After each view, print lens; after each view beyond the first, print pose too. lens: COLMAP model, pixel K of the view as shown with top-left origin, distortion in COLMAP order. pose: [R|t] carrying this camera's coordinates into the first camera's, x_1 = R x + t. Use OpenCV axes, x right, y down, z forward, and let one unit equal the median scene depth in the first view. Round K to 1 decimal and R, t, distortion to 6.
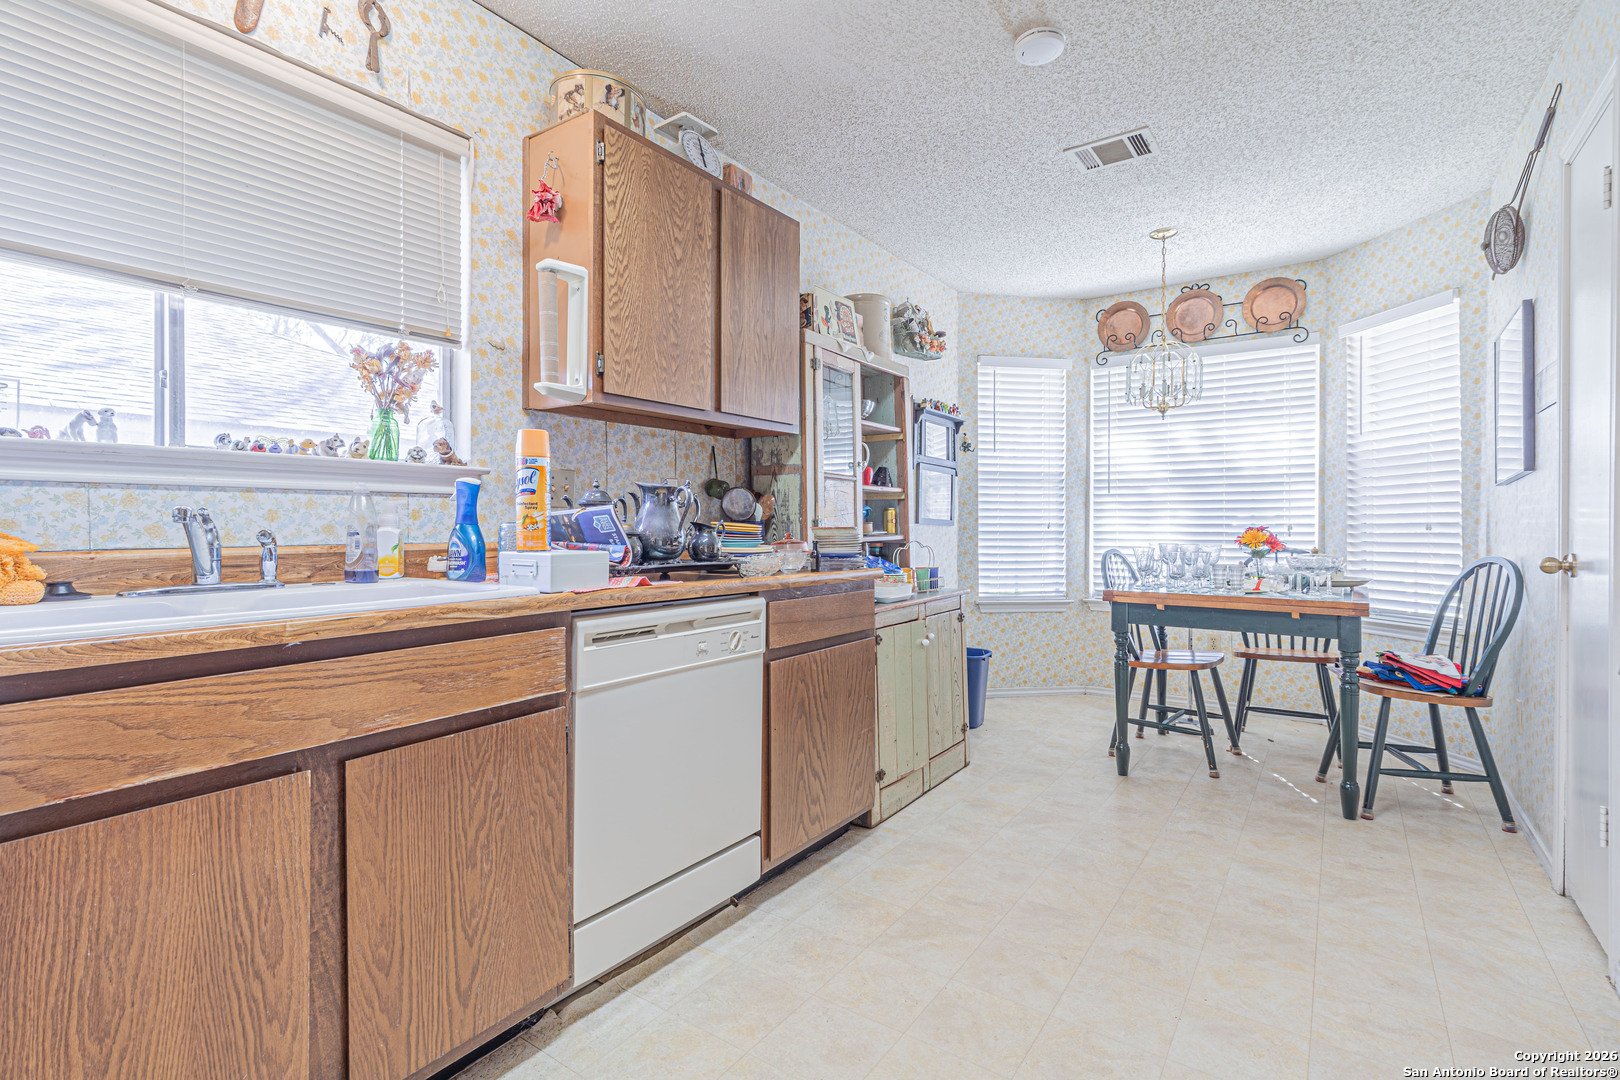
lens RADIAL K [[753.9, 0, 837.0], [0, 753.9, 522.6], [0, 0, 1]] dist [0.008429, 0.000897]
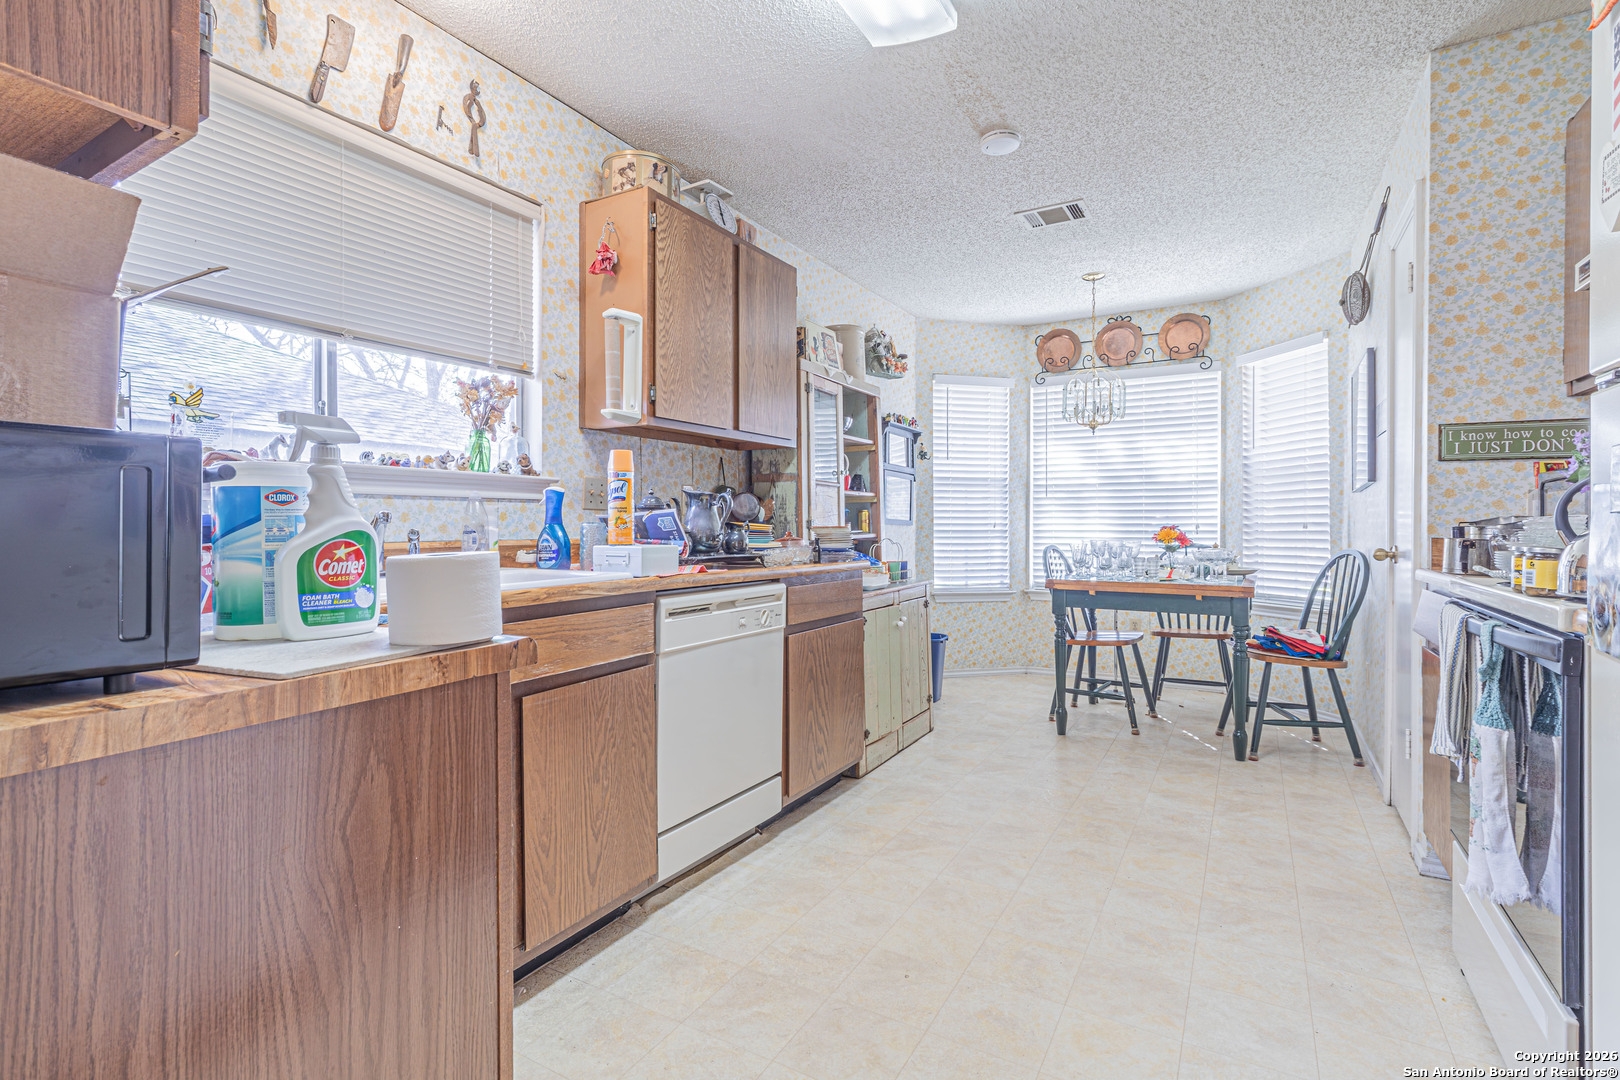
lens RADIAL K [[753.9, 0, 833.3], [0, 753.9, 521.6], [0, 0, 1]] dist [0.008429, 0.000897]
pose [[0.996641, -0.000369, 0.081898, -0.106874], [0.000463, 0.999999, -0.001132, -0.000295], [-0.081897, 0.001166, 0.996640, -0.215964]]
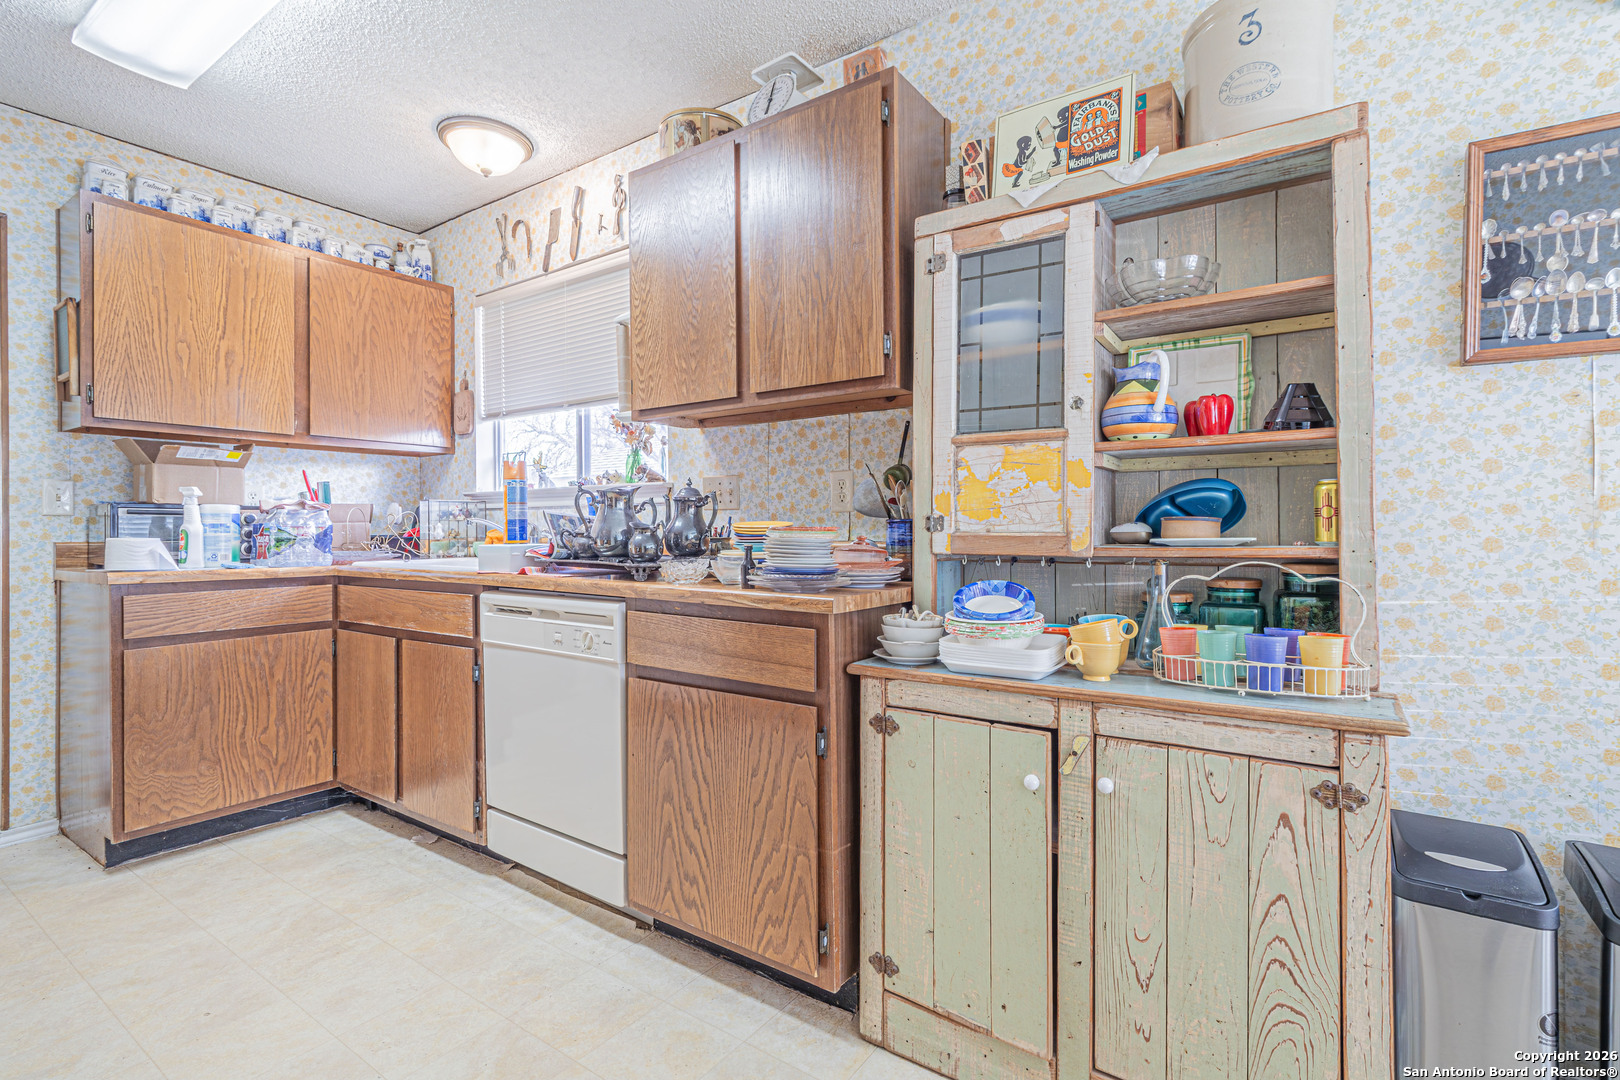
lens RADIAL K [[753.9, 0, 782.7], [0, 753.9, 526.2], [0, 0, 1]] dist [0.008429, 0.000897]
pose [[-0.030095, -0.001328, -0.999546, 0.740693], [0.006503, 0.999978, -0.001524, 0.006231], [0.999526, -0.006546, -0.030085, 1.110428]]
